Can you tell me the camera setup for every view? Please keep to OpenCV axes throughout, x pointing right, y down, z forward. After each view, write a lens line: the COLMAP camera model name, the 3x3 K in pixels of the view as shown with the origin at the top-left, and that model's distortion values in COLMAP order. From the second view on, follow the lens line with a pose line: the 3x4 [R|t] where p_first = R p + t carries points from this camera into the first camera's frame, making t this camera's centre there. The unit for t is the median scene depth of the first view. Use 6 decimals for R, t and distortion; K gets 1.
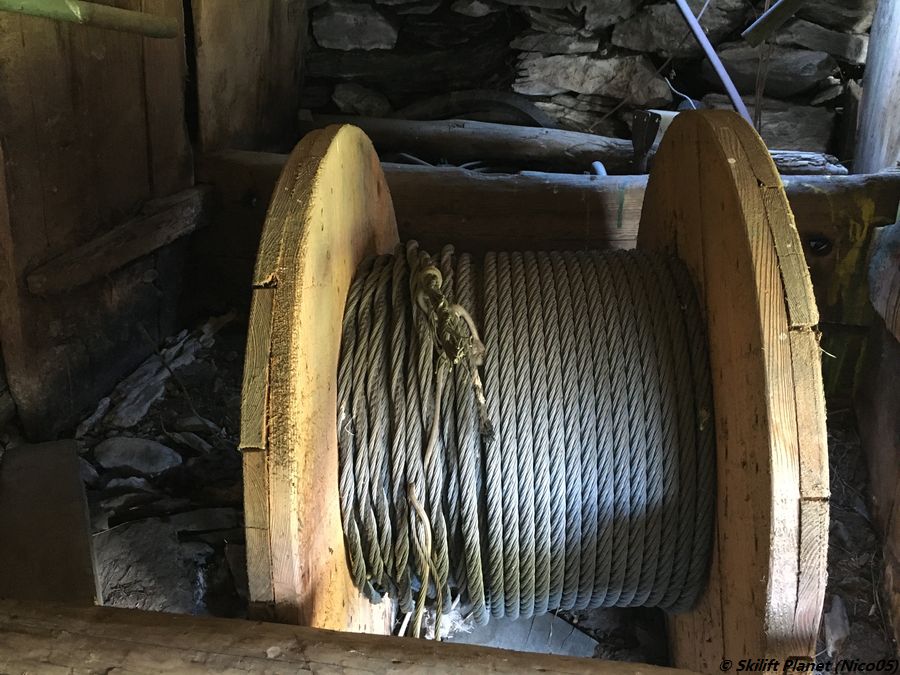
lens RADIAL K [[765.4, 0, 447.3], [0, 765.4, 339.5], [0, 0, 1]] dist [0.050017, -0.070736]
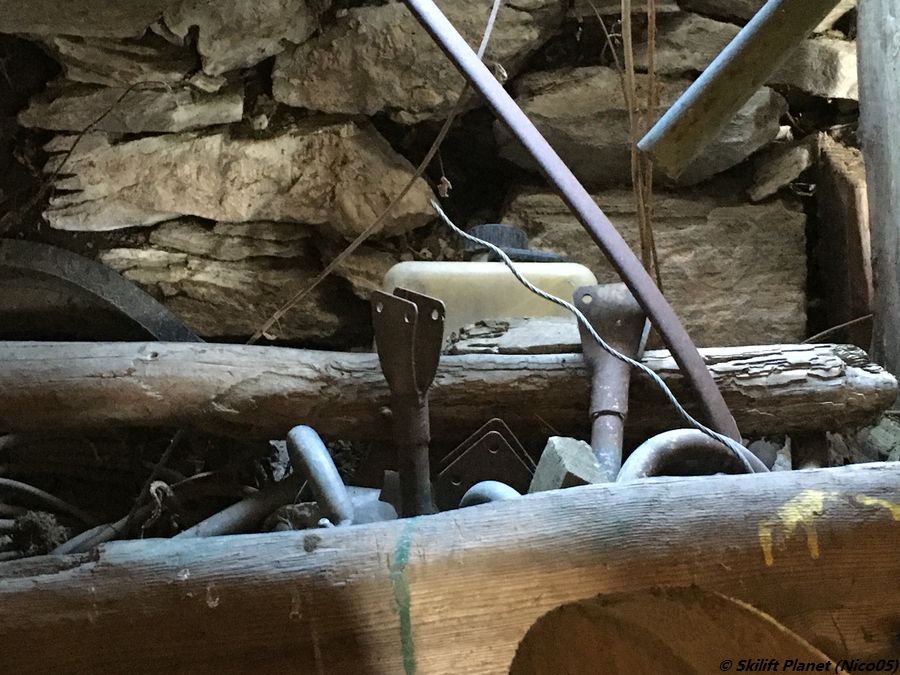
lens RADIAL K [[1515.2, 0, 450.5], [0, 1515.2, 337.7], [0, 0, 1]] dist [0.078590, 0.000000]
pose [[0.942622, -0.156823, 0.294737, 0.045119], [0.191045, 0.977357, -0.090967, -0.174711], [-0.273797, 0.142055, 0.951239, 0.233384]]
